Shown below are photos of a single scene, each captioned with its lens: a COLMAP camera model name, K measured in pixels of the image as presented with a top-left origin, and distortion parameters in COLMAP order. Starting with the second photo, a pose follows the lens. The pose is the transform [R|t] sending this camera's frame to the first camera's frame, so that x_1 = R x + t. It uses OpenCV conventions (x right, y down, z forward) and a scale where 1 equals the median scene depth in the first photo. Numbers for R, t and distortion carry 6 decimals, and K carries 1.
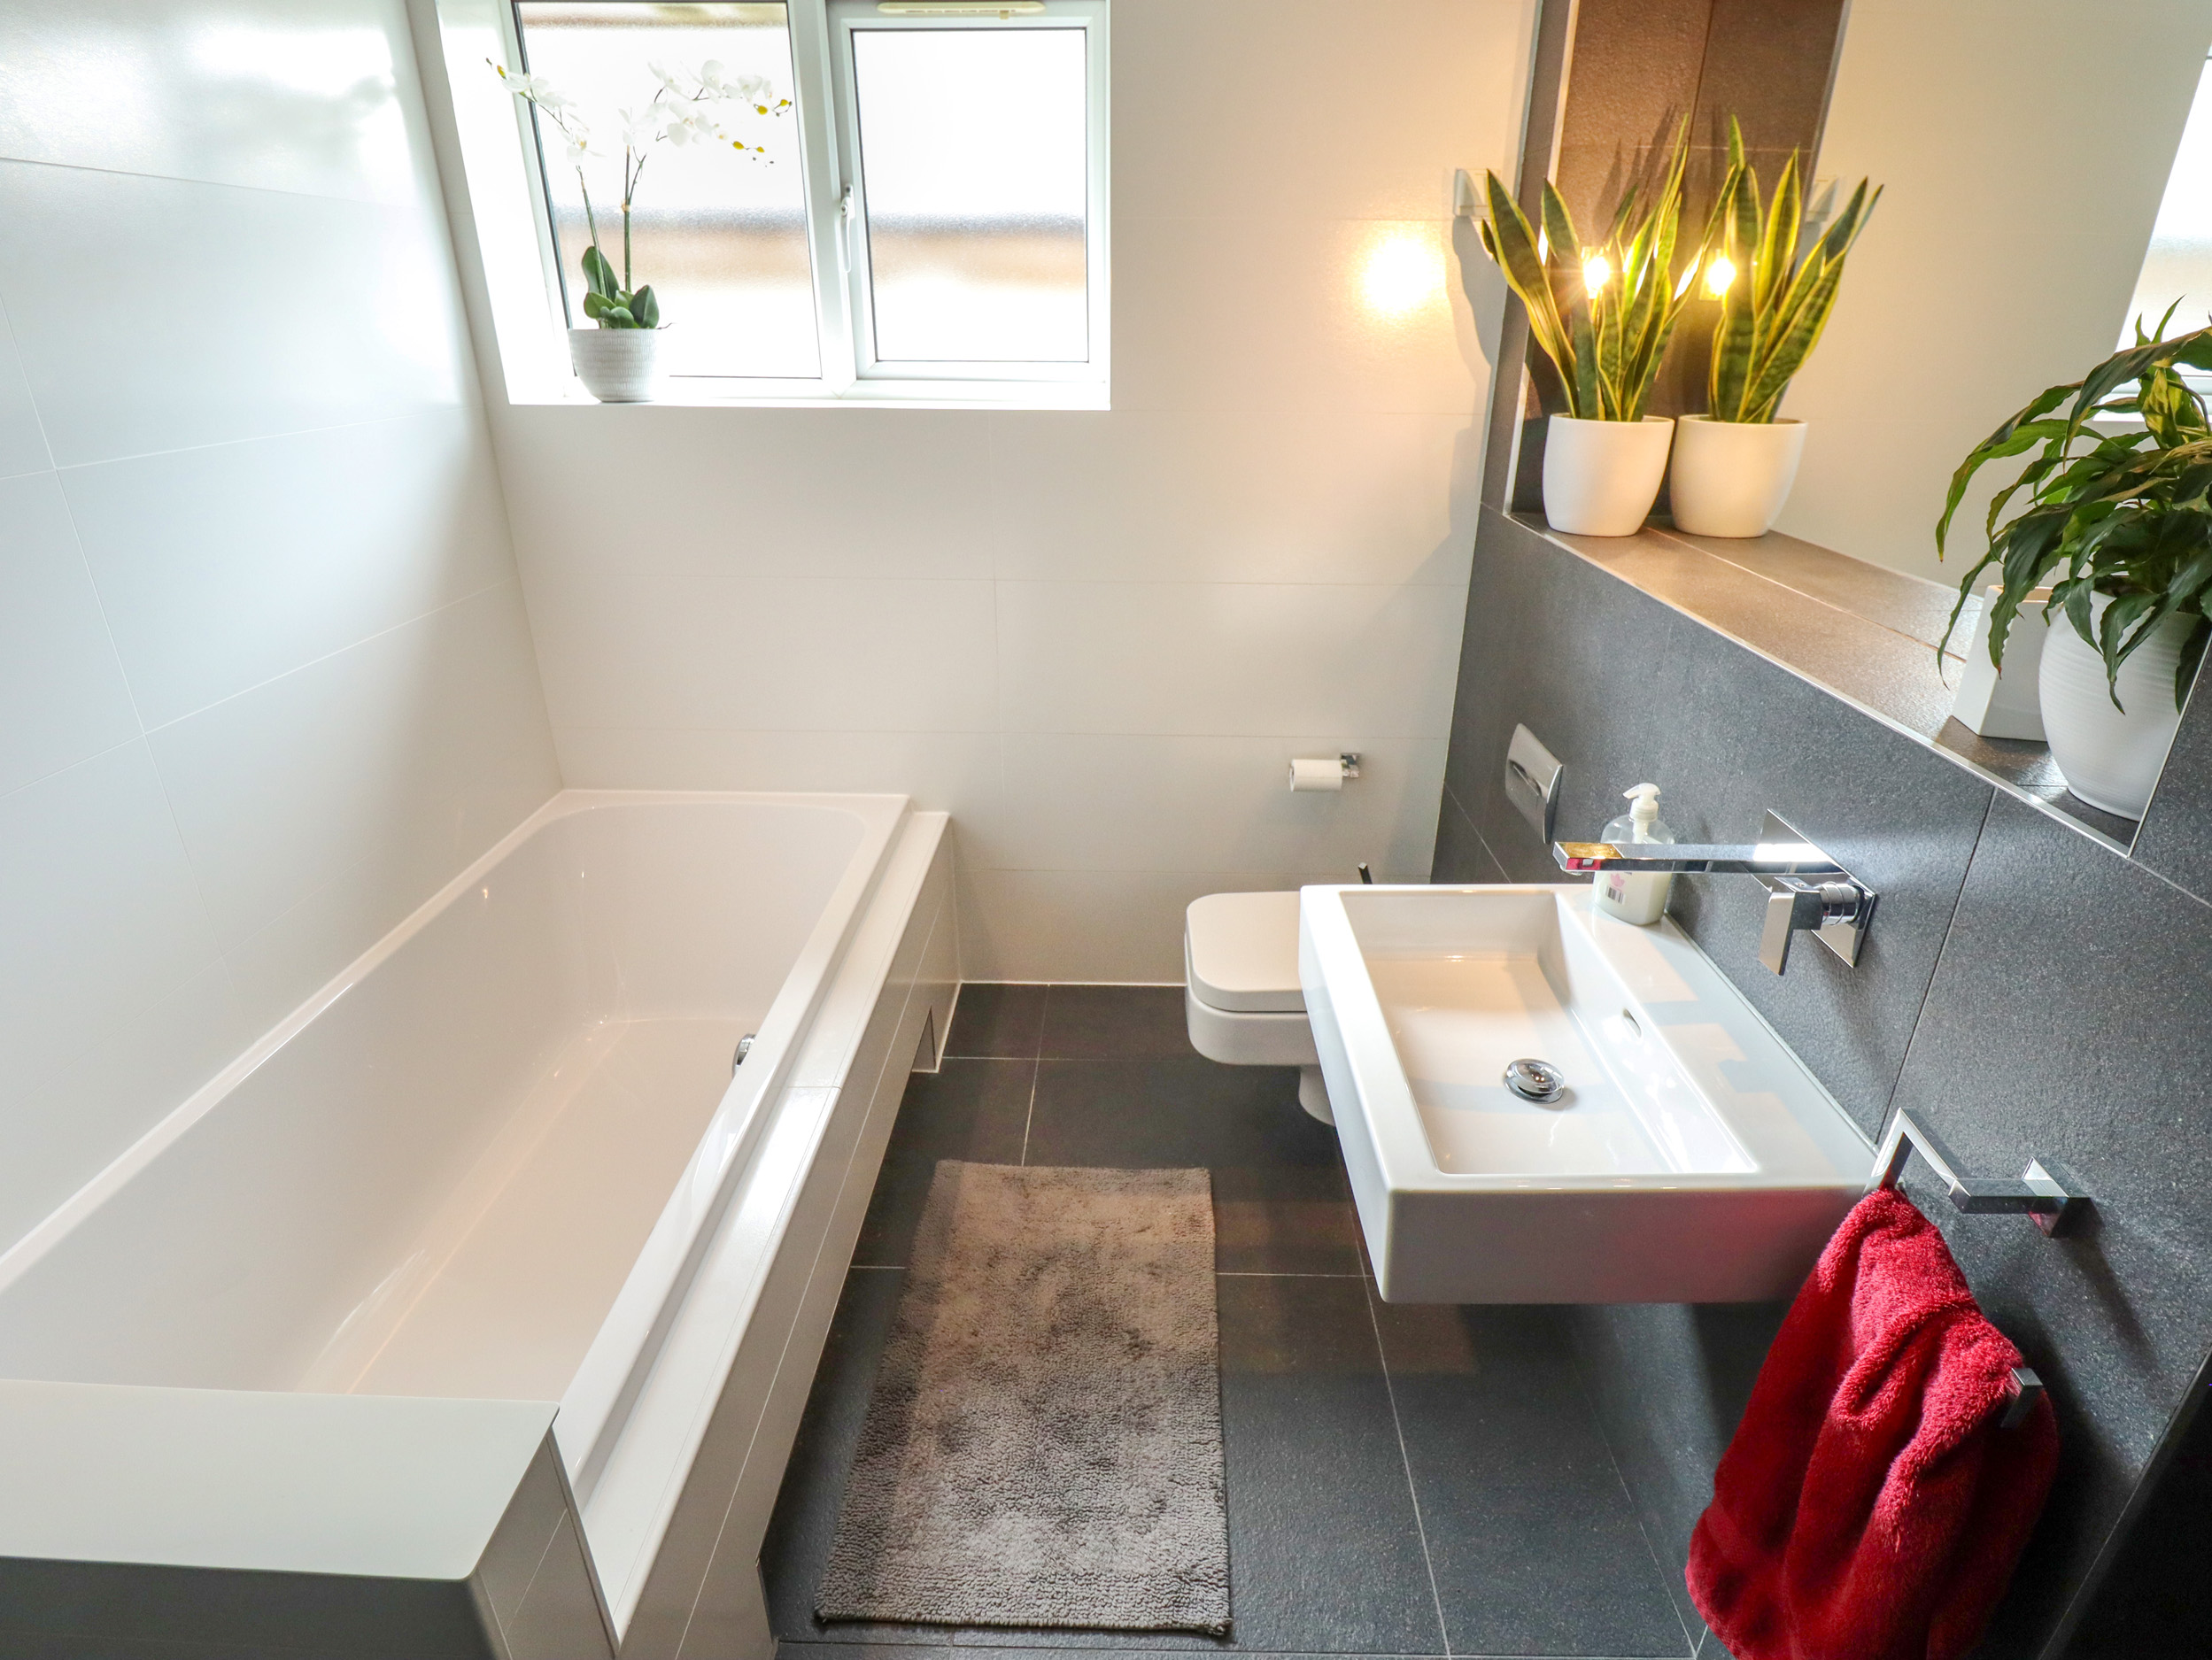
lens RADIAL K [[1158.4, 0, 1121.2], [0, 1158.4, 814.7], [0, 0, 1]] dist [-0.001341, -0.013164]
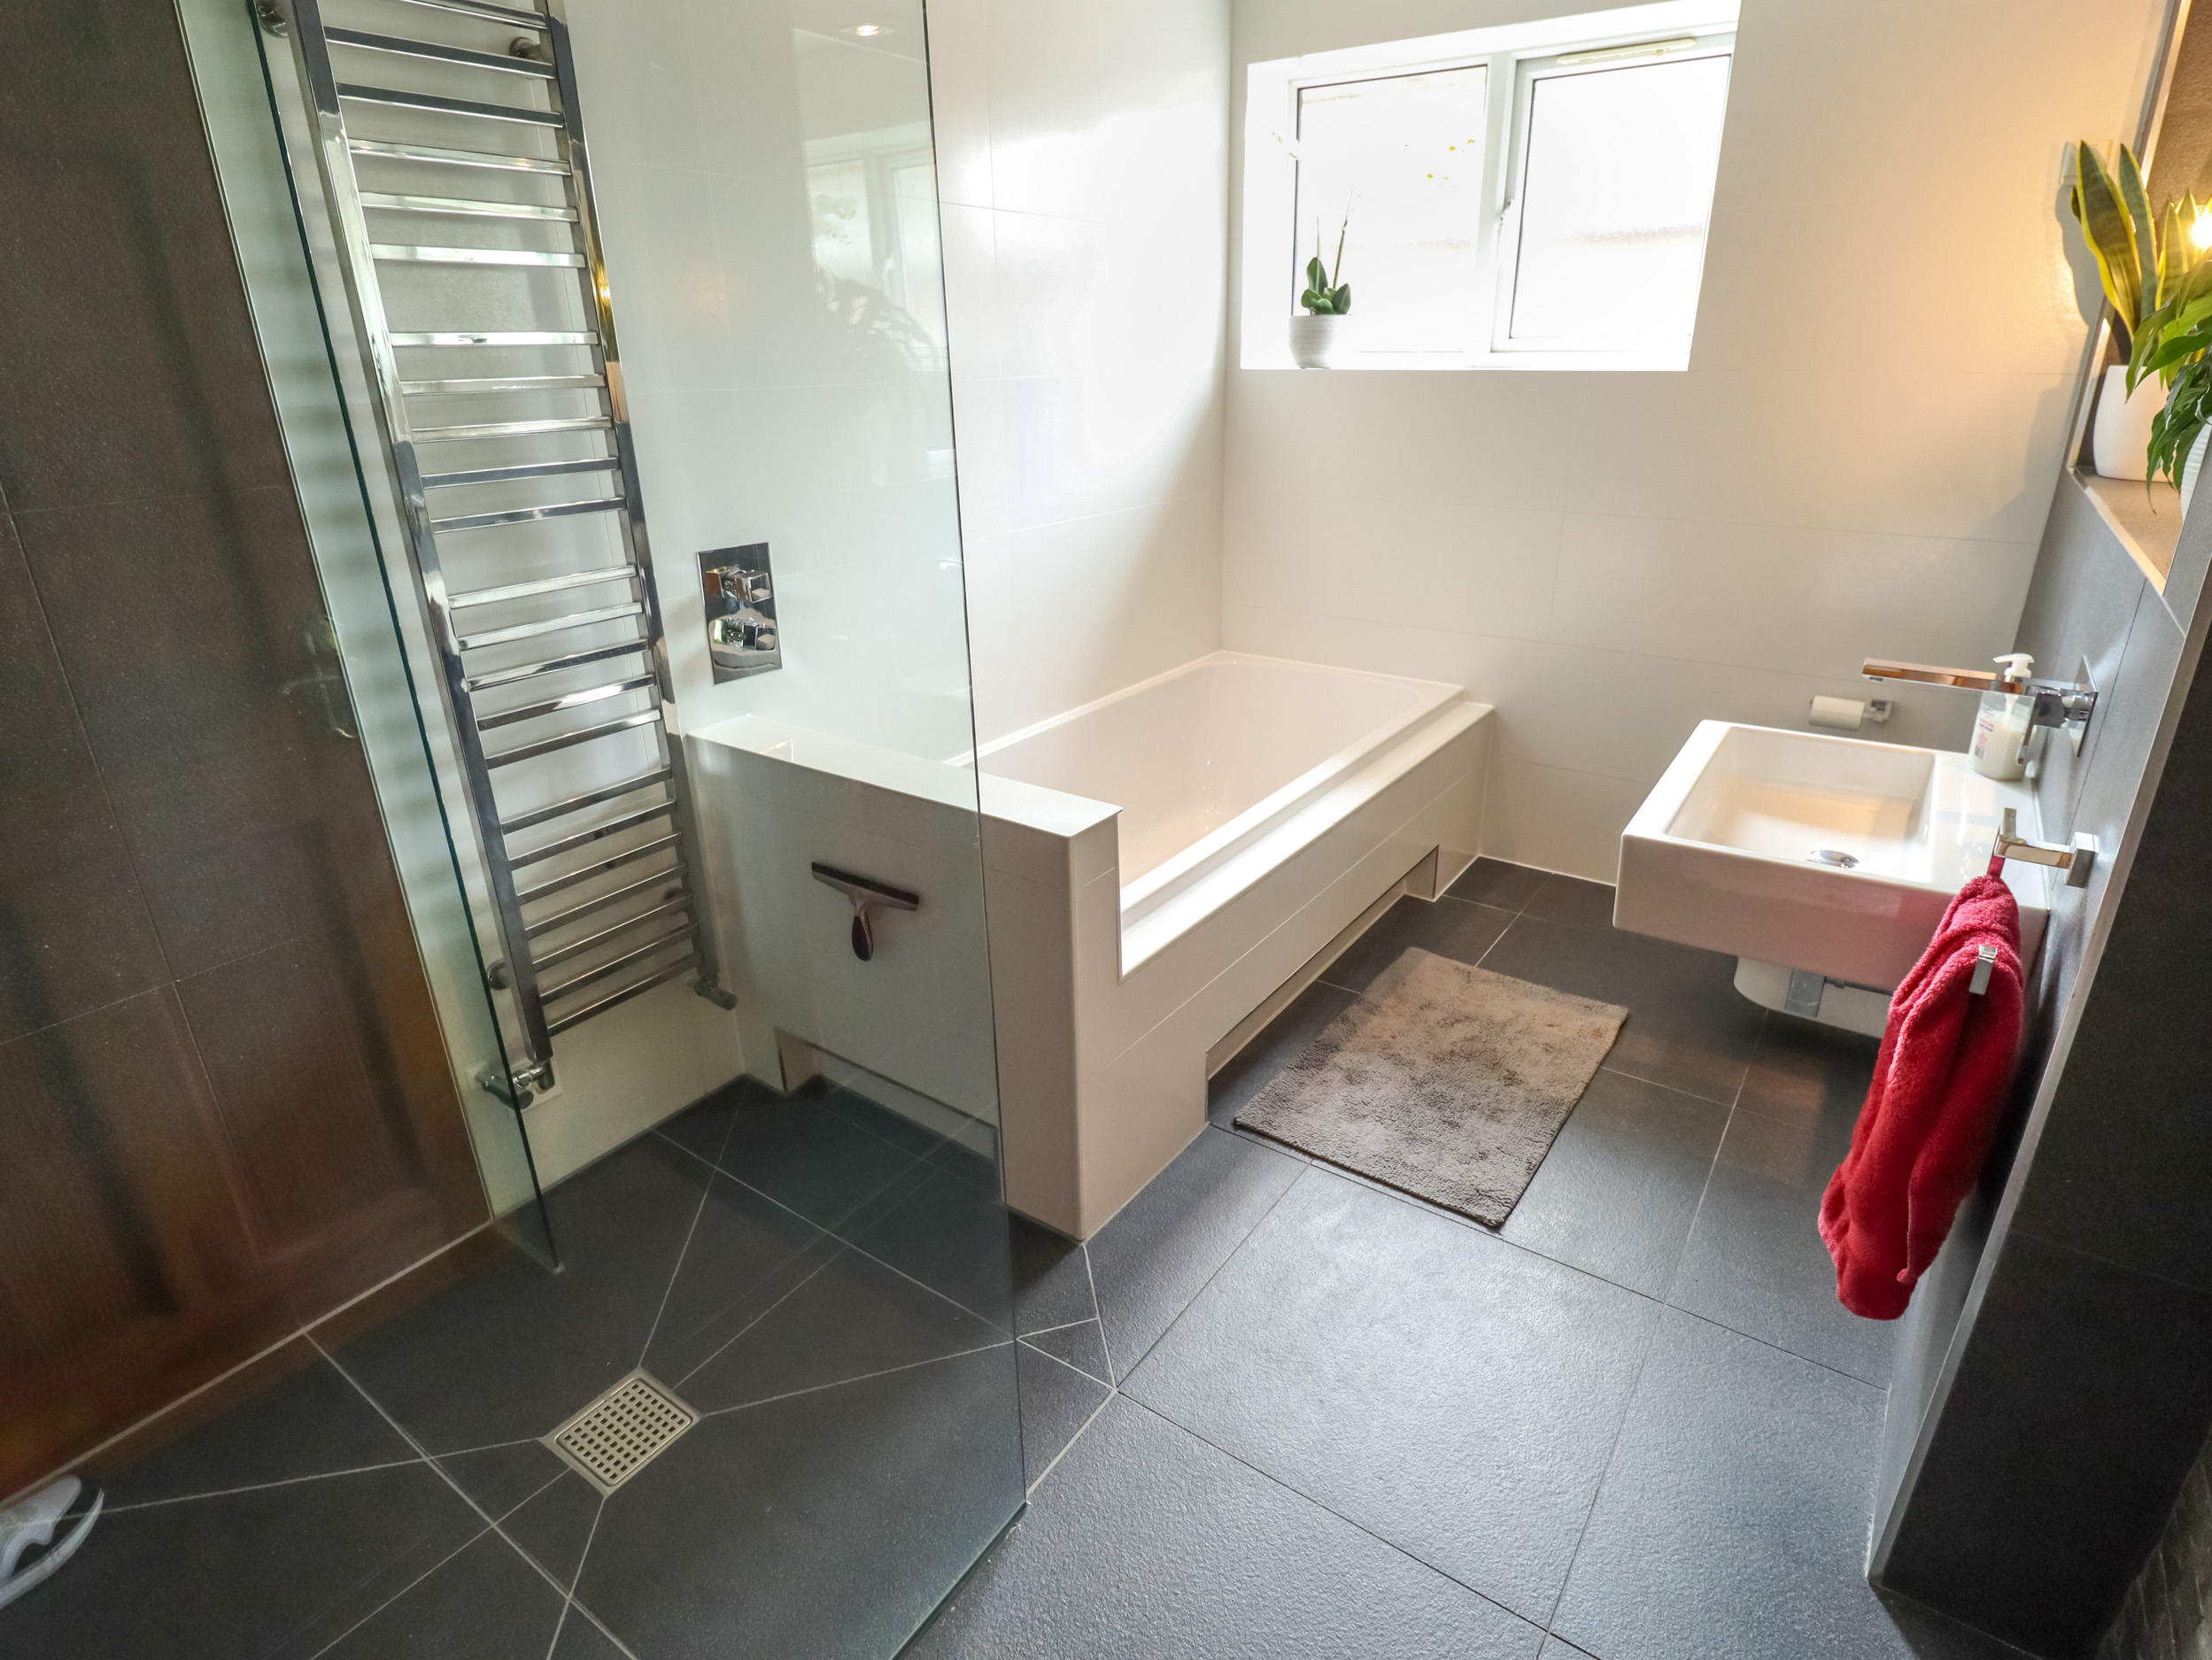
lens RADIAL K [[1158.4, 0, 1122.5], [0, 1158.4, 824.9], [0, 0, 1]] dist [-0.001341, -0.013164]
pose [[0.831090, 0.196993, -0.520079, 0.247706], [-0.208652, 0.977299, 0.036749, 0.209076], [0.515512, 0.077974, 0.853327, -0.312306]]
